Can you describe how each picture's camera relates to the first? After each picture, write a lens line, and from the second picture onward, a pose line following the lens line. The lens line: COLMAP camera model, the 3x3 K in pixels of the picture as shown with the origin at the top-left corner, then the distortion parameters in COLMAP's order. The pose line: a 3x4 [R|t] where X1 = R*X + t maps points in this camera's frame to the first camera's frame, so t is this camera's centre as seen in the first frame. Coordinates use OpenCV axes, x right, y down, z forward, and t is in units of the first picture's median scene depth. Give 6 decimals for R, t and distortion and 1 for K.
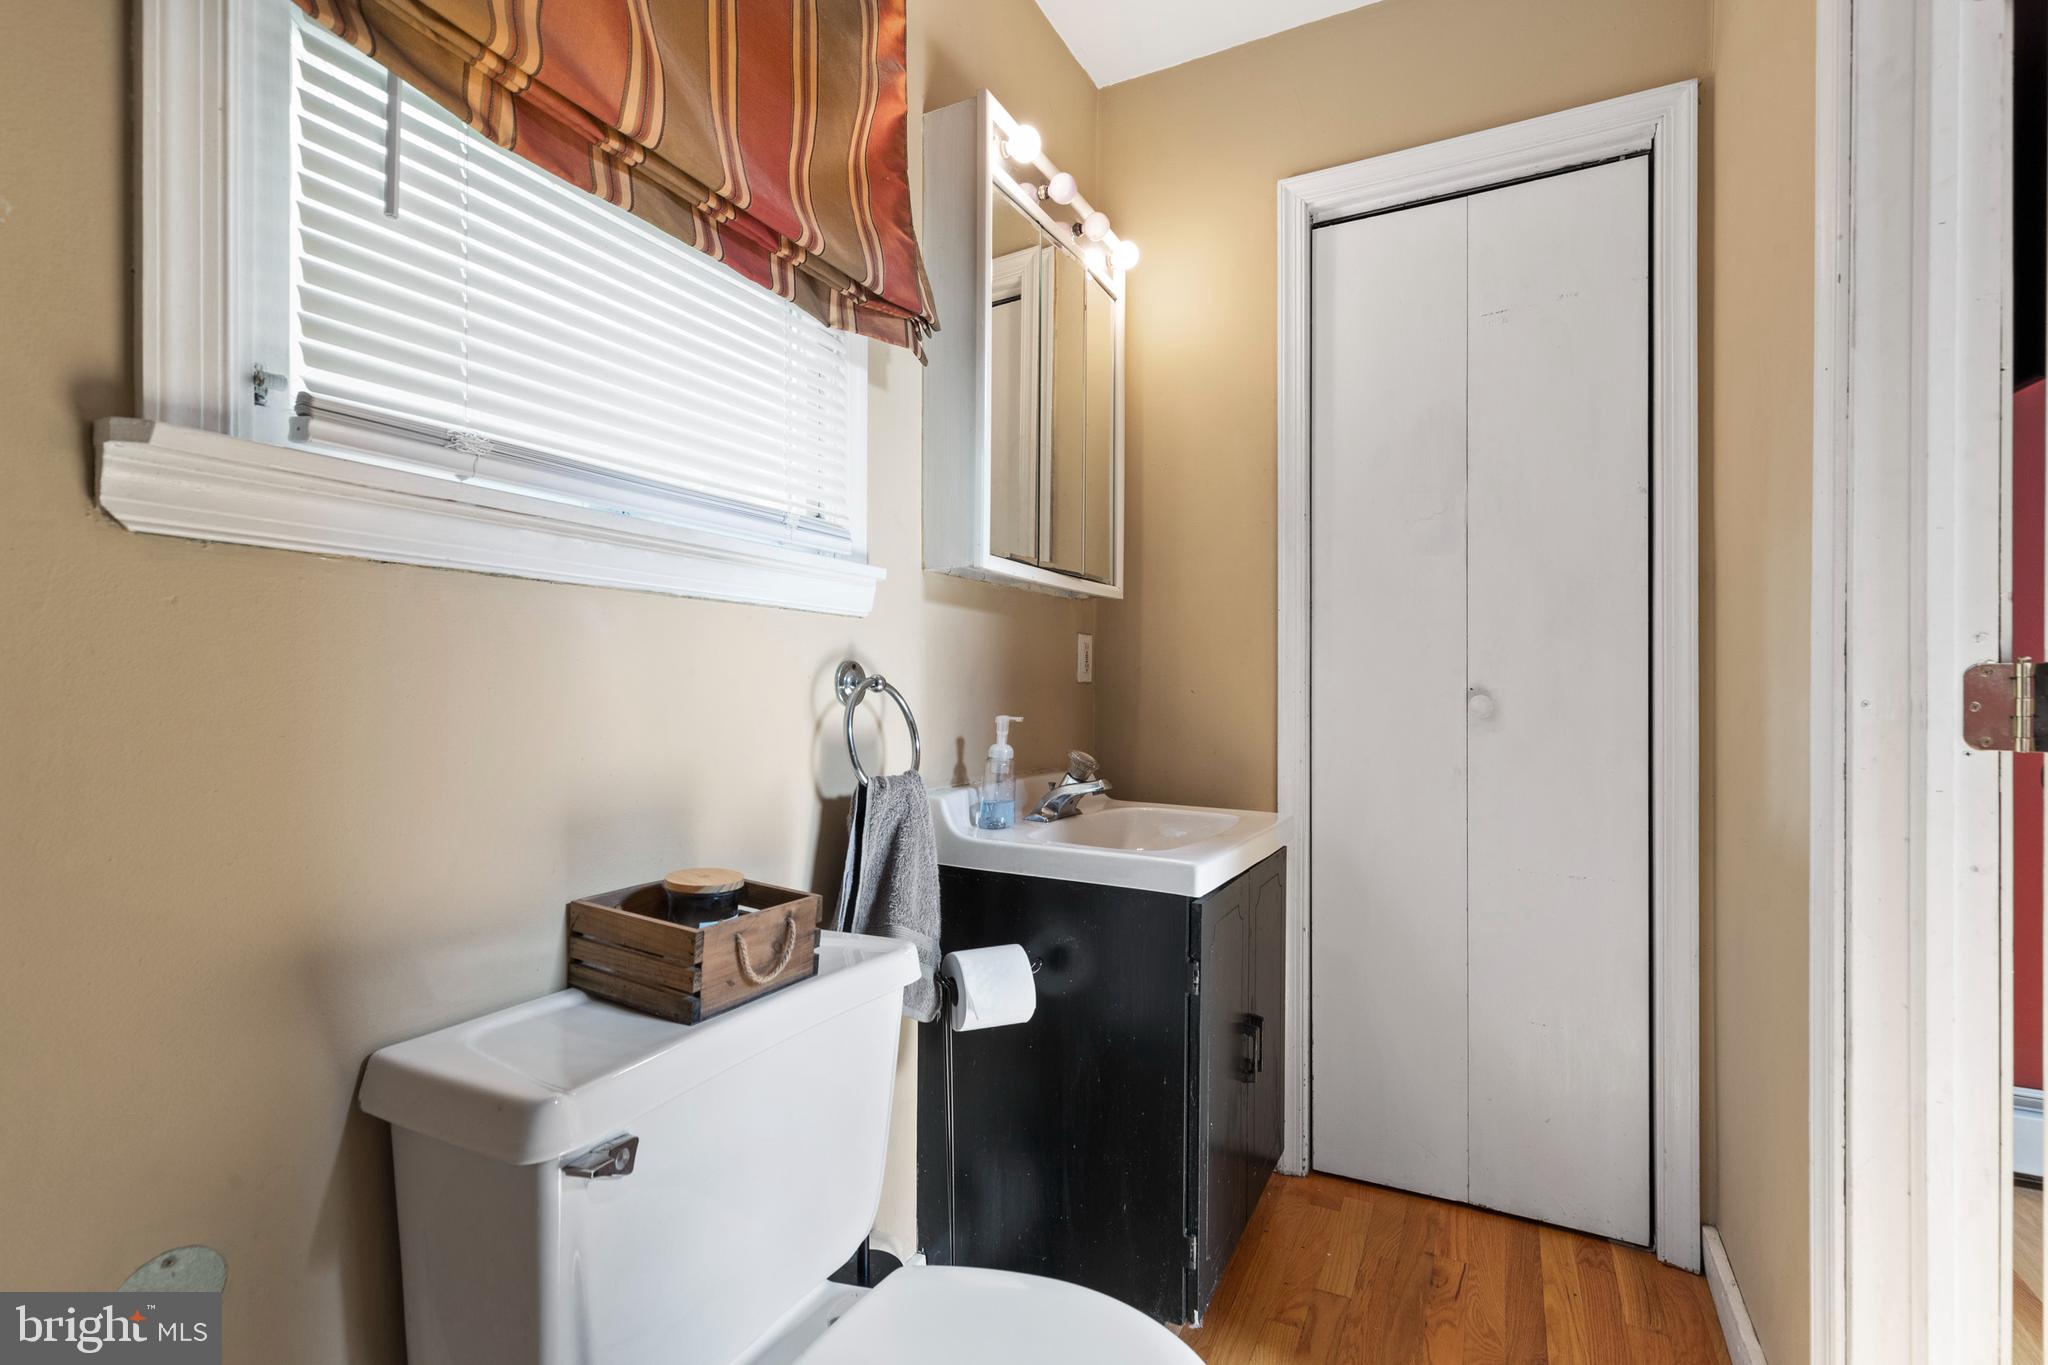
lens RADIAL K [[928.2, 0, 1019.6], [0, 928.2, 687.4], [0, 0, 1]] dist [0.004990, -0.000022]
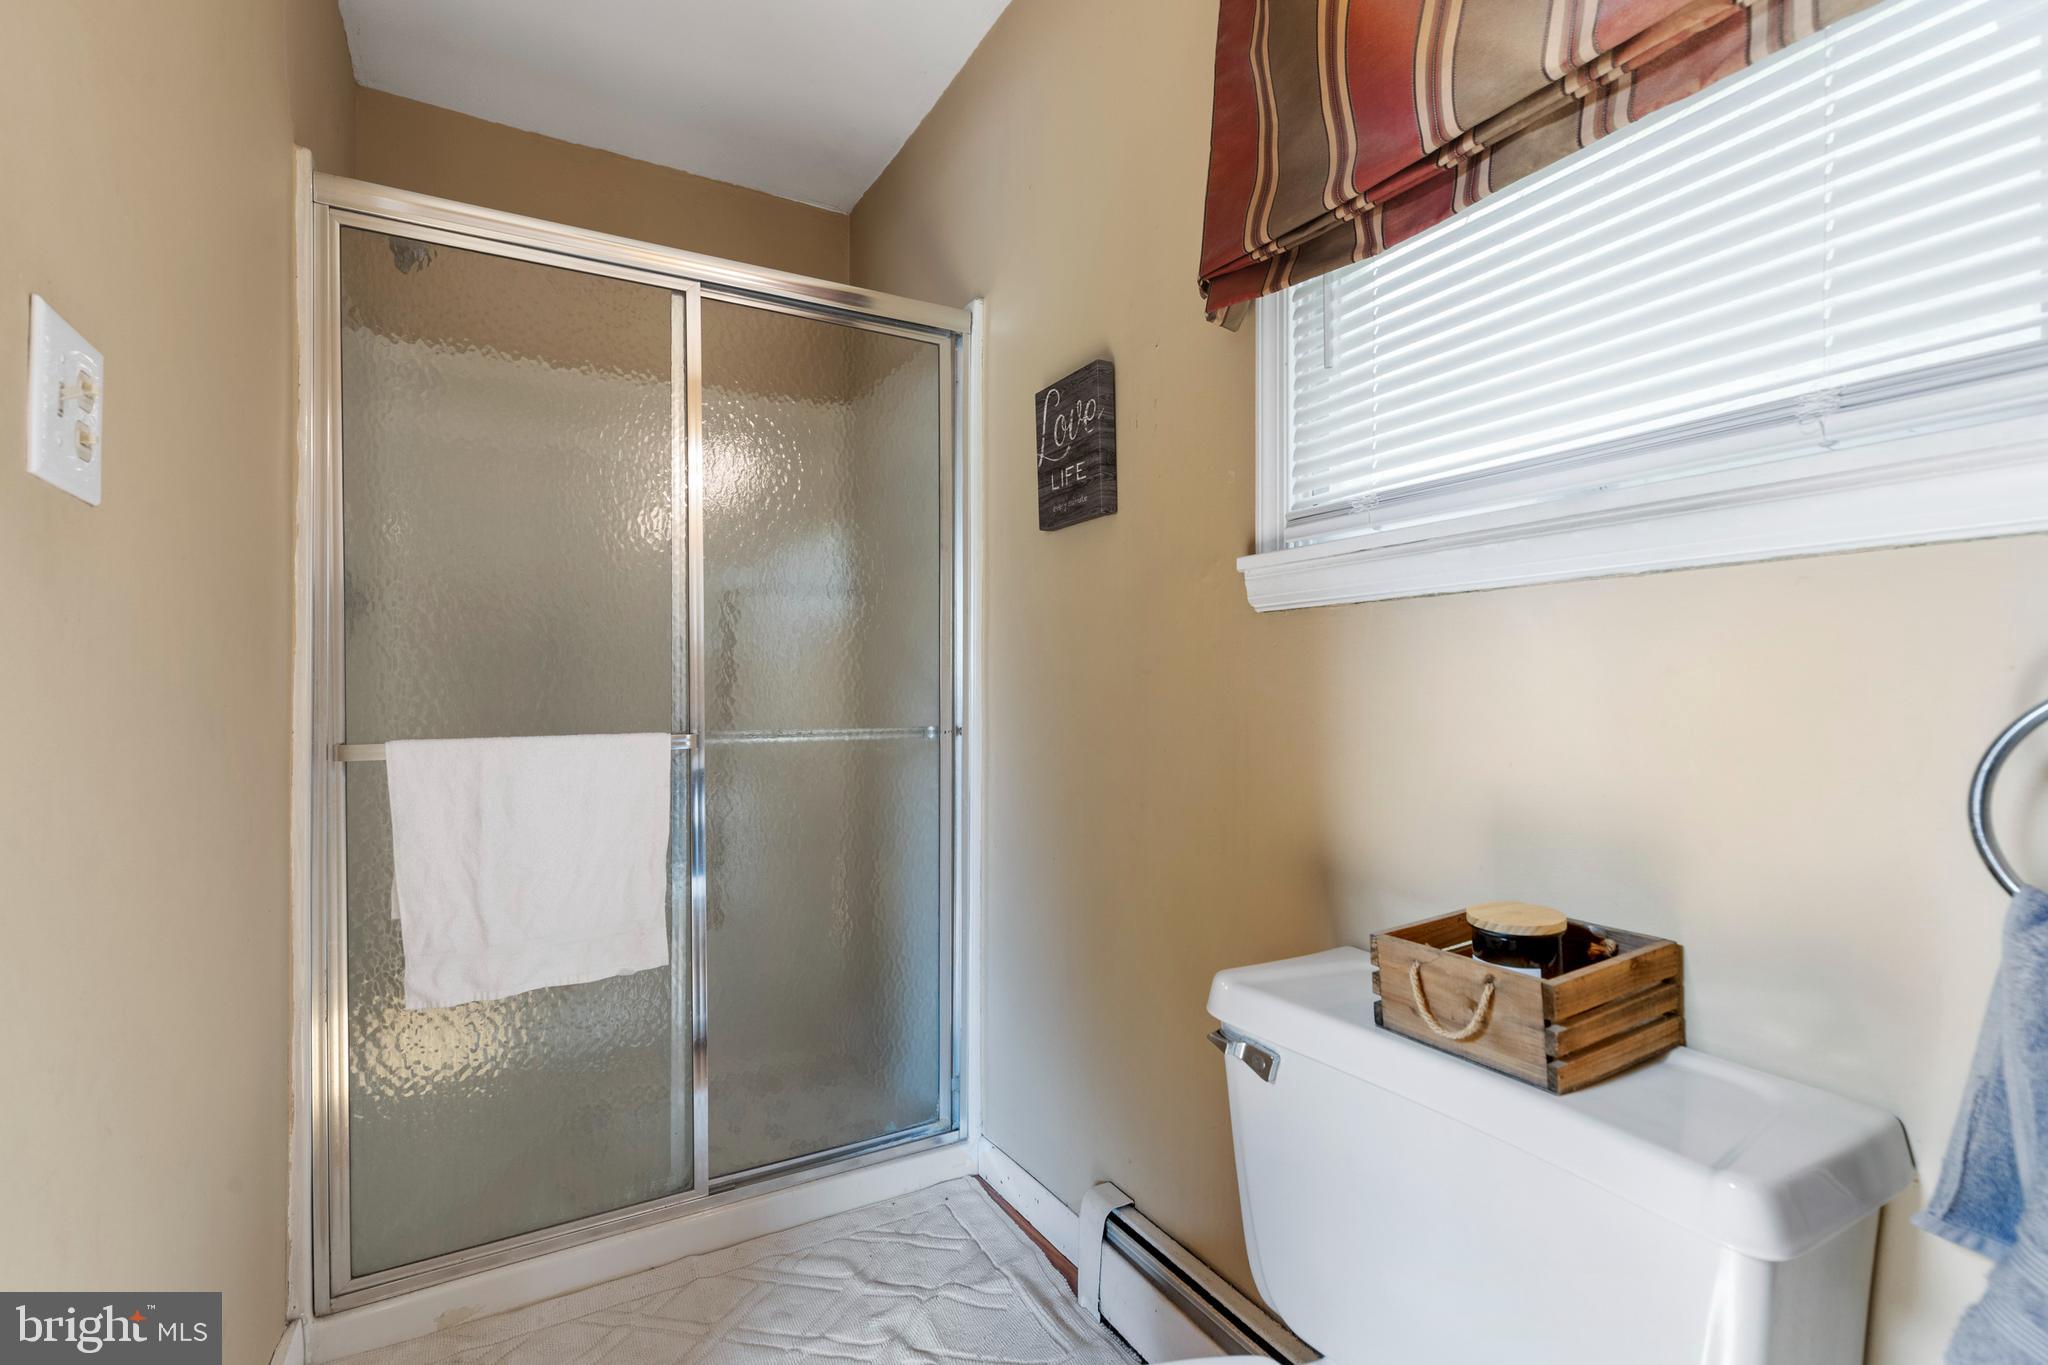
lens RADIAL K [[928.2, 0, 1019.6], [0, 928.2, 687.4], [0, 0, 1]] dist [0.004990, -0.000022]
pose [[-0.549955, -0.009327, -0.835142, 0.665469], [-0.001894, 0.999949, -0.009921, 0.006618], [0.835192, -0.003875, -0.549945, 1.162962]]
